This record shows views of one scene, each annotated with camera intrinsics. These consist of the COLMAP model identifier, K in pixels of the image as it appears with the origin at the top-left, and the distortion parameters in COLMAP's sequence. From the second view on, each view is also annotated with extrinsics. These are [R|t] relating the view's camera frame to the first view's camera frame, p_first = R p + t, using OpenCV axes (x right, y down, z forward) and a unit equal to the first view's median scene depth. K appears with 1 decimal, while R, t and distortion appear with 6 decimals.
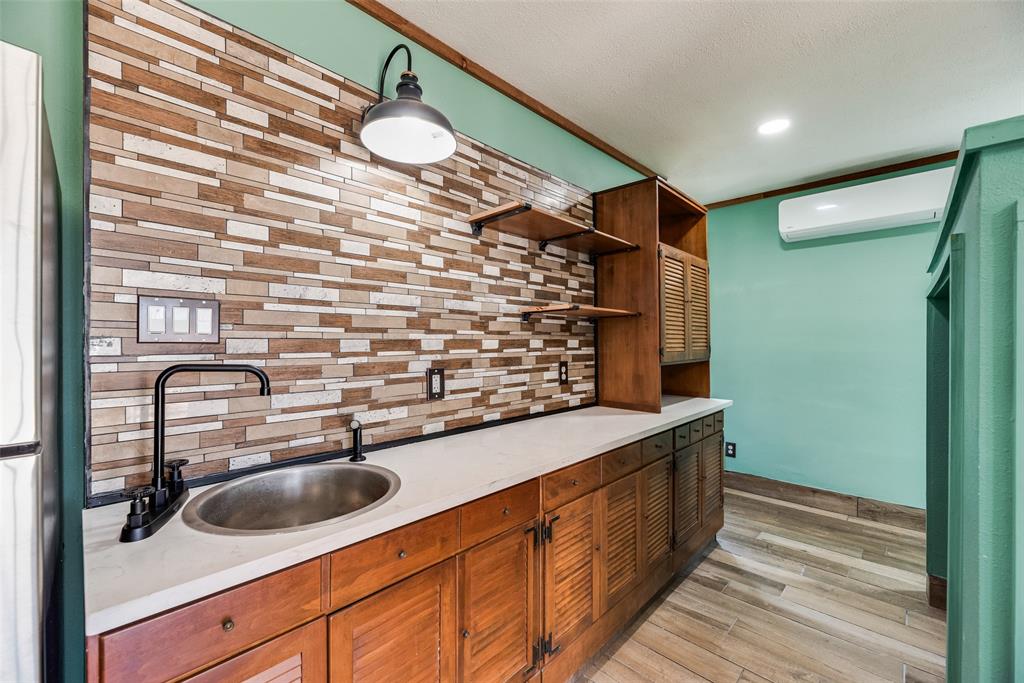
lens RADIAL K [[411.7, 0, 510.4], [0, 411.7, 344.0], [0, 0, 1]] dist [-0.000671, -0.000230]
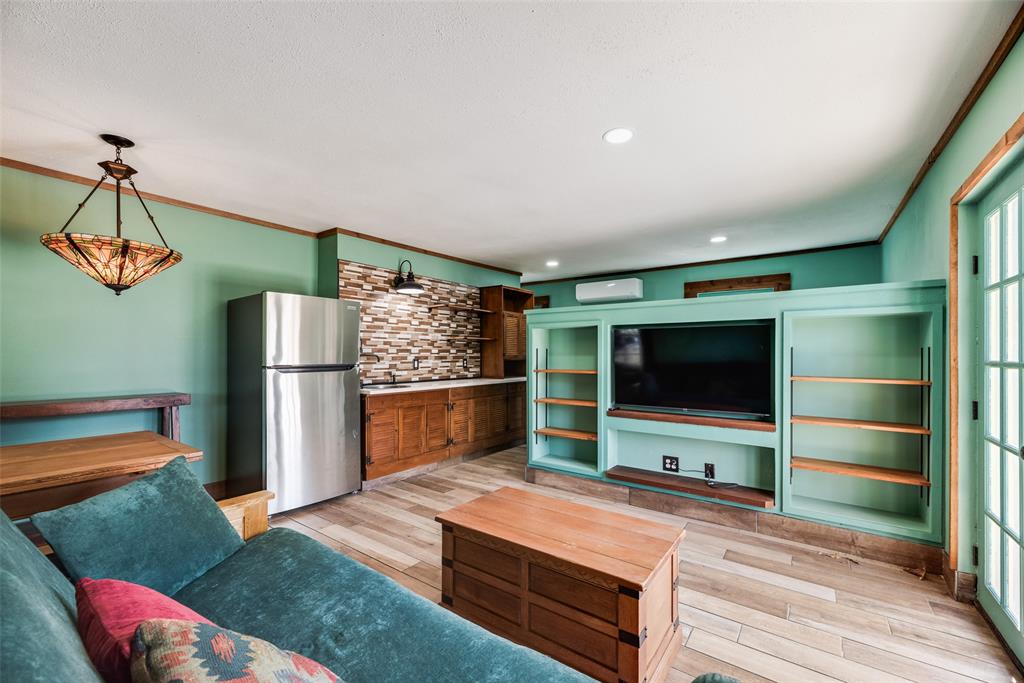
lens RADIAL K [[411.7, 0, 509.3], [0, 411.7, 358.4], [0, 0, 1]] dist [-0.000671, -0.000230]
pose [[0.992344, 0.004042, 0.123435, 0.114542], [-0.004723, 0.999975, 0.005225, 0.034816], [-0.123411, -0.005768, 0.992339, -1.941178]]
